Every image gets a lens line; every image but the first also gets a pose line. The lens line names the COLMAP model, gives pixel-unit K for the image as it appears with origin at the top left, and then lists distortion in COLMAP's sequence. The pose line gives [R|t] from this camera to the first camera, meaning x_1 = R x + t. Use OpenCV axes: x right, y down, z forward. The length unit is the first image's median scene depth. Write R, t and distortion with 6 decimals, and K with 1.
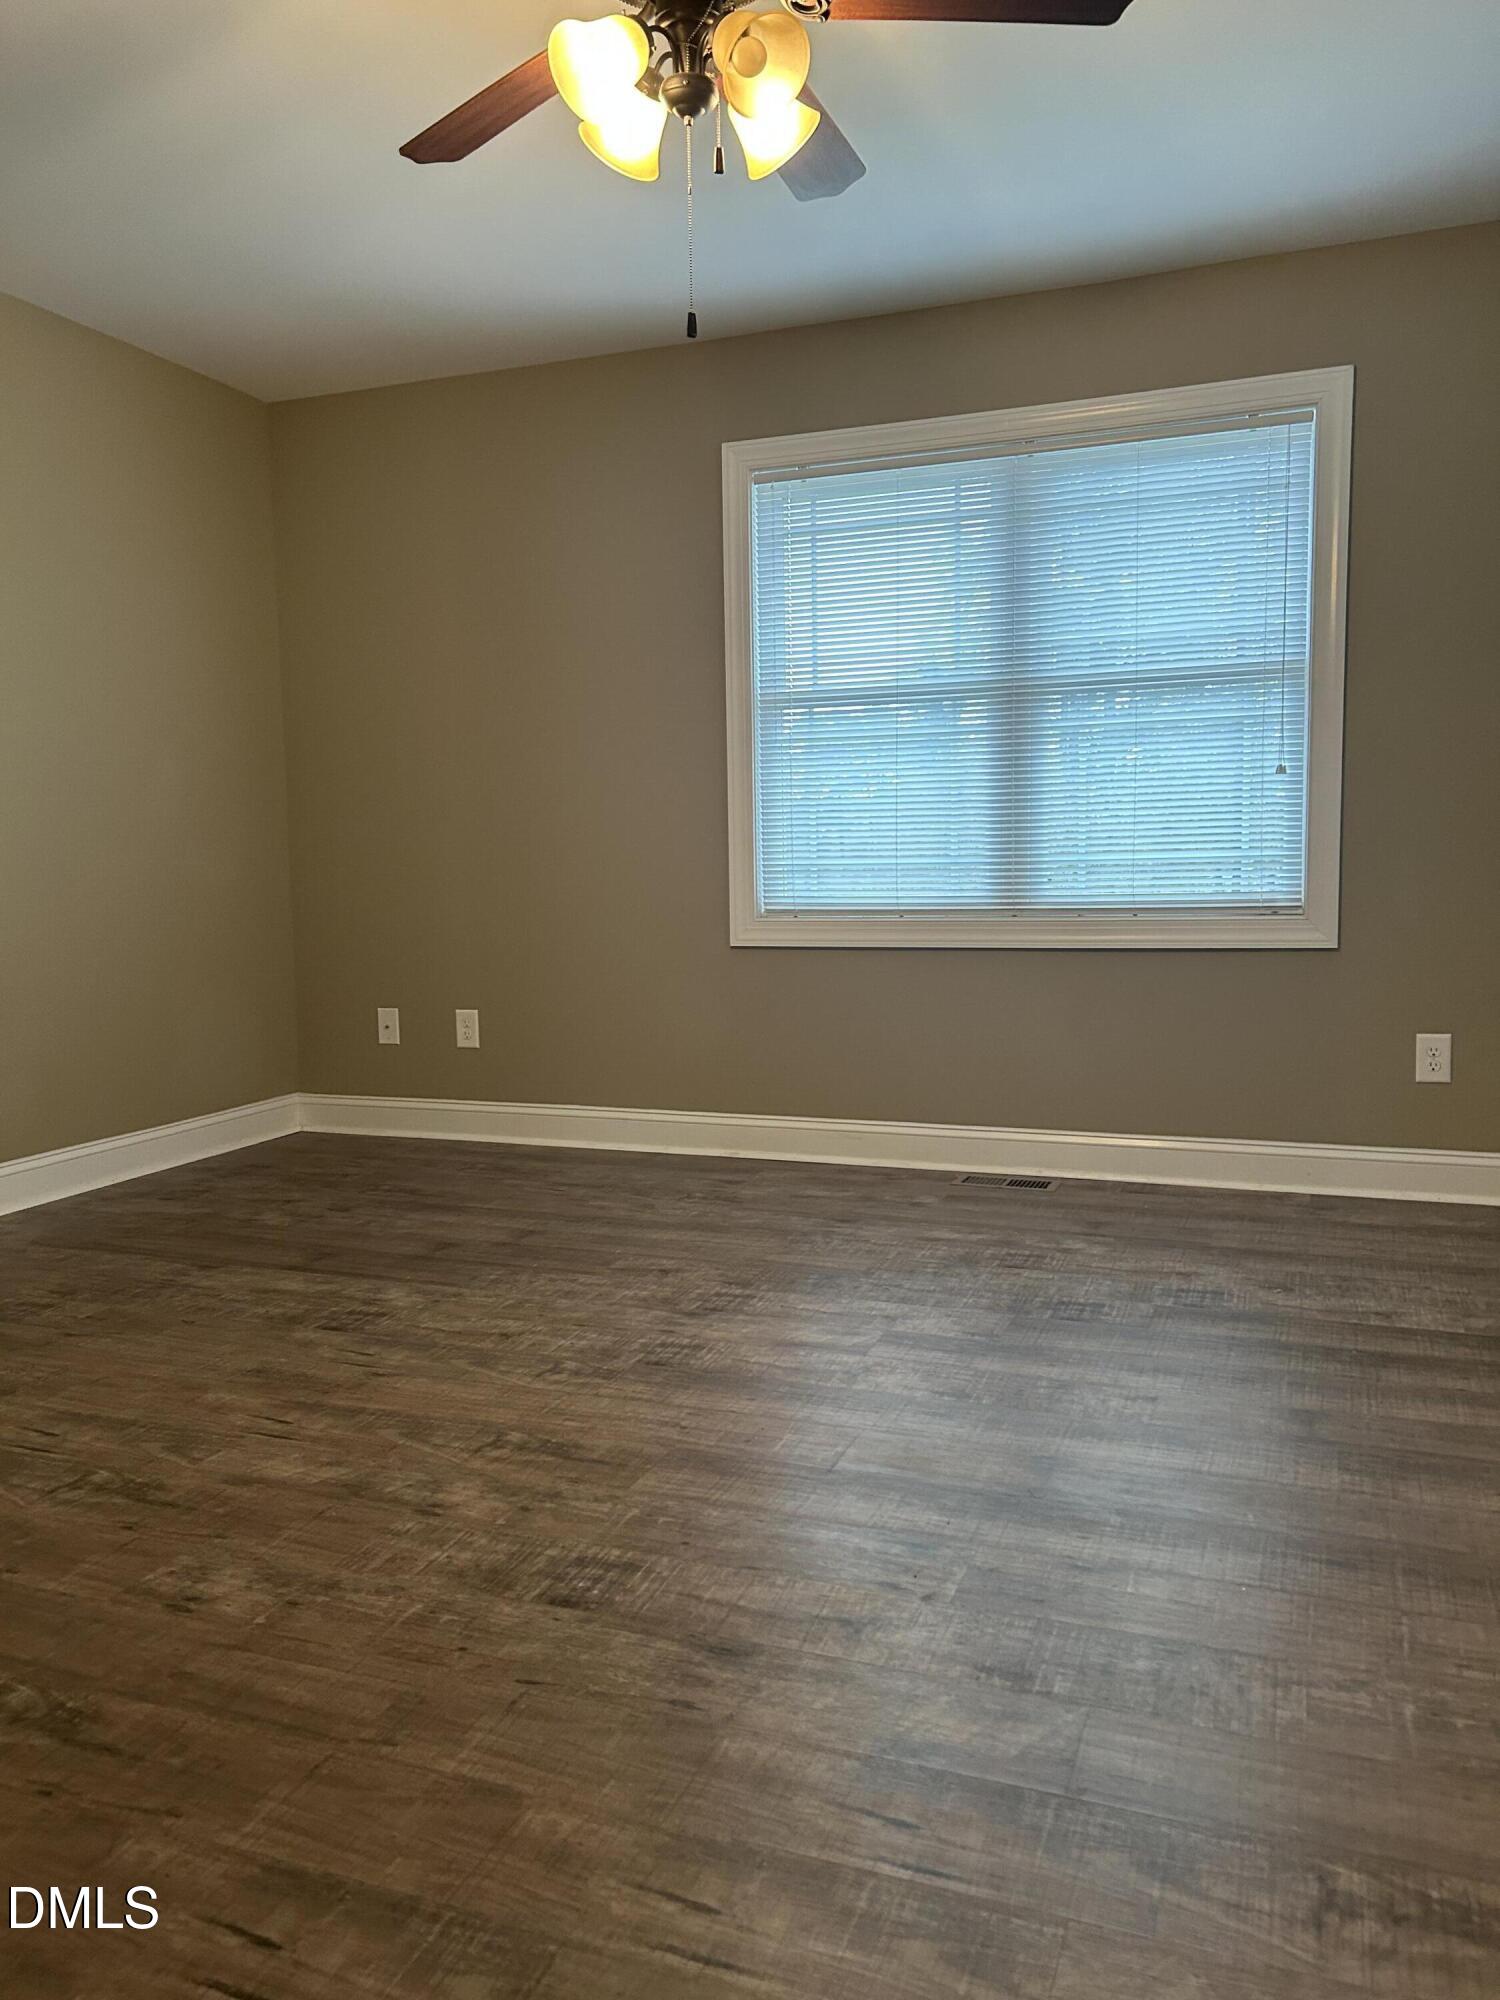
lens RADIAL K [[1500.7, 0, 765.7], [0, 1500.7, 1005.2], [0, 0, 1]] dist [0.040289, -0.035220]
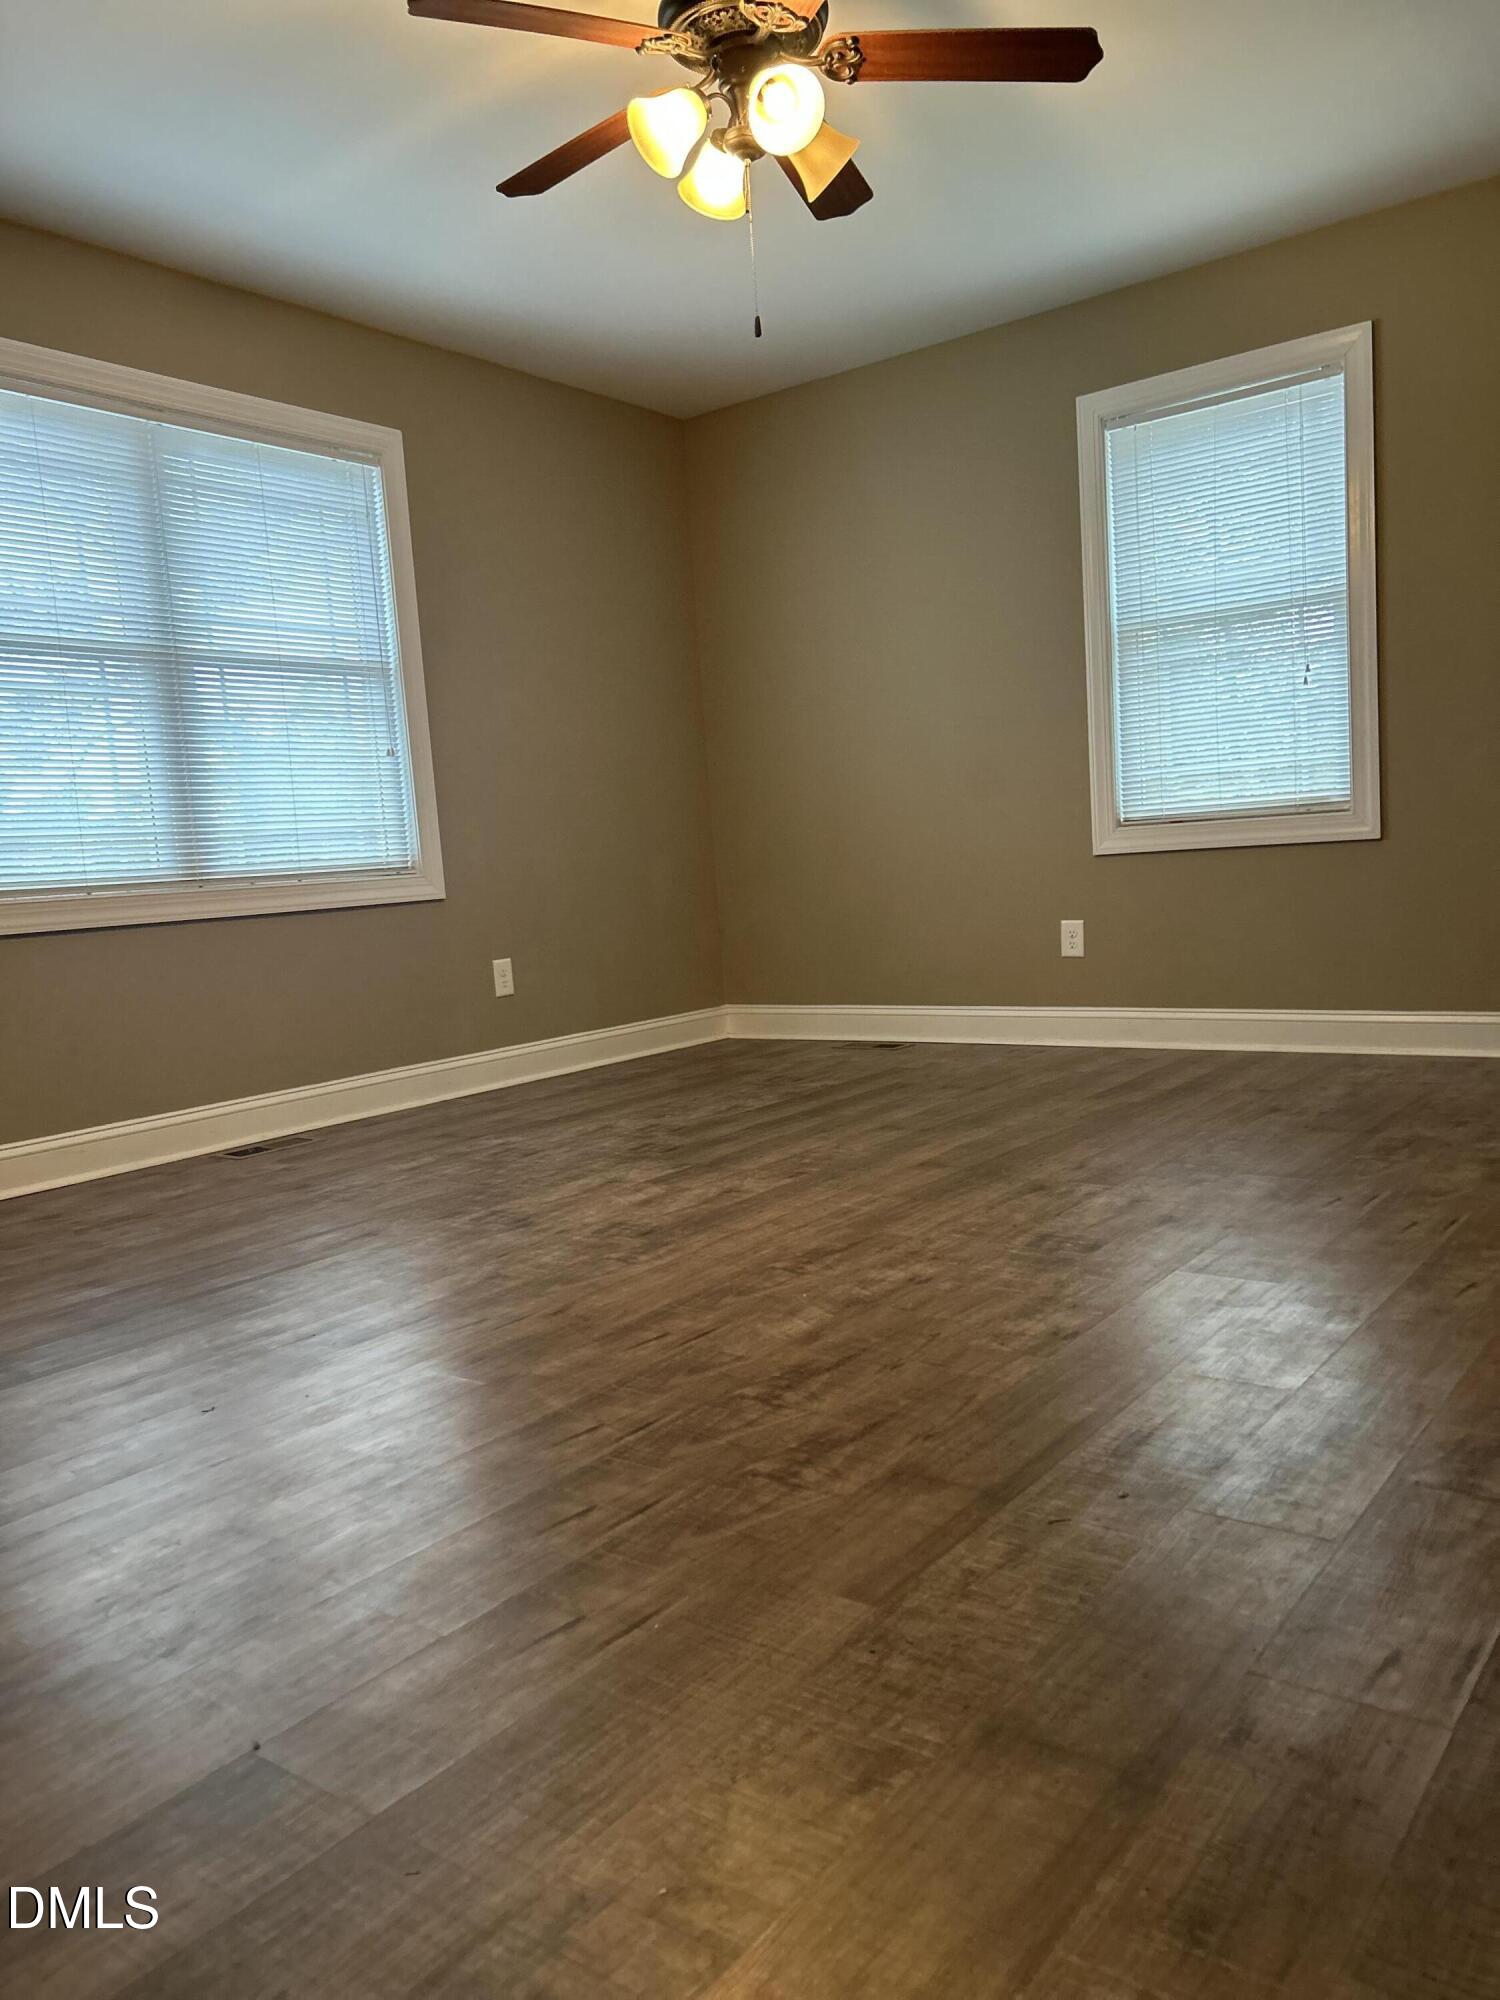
lens RADIAL K [[1500.7, 0, 750.7], [0, 1500.7, 1006.4], [0, 0, 1]] dist [0.040289, -0.035220]
pose [[0.278801, -0.099299, 0.955201, -1.063777], [0.157672, 0.985876, 0.056466, 0.028280], [-0.947317, 0.134866, 0.290520, 0.590576]]
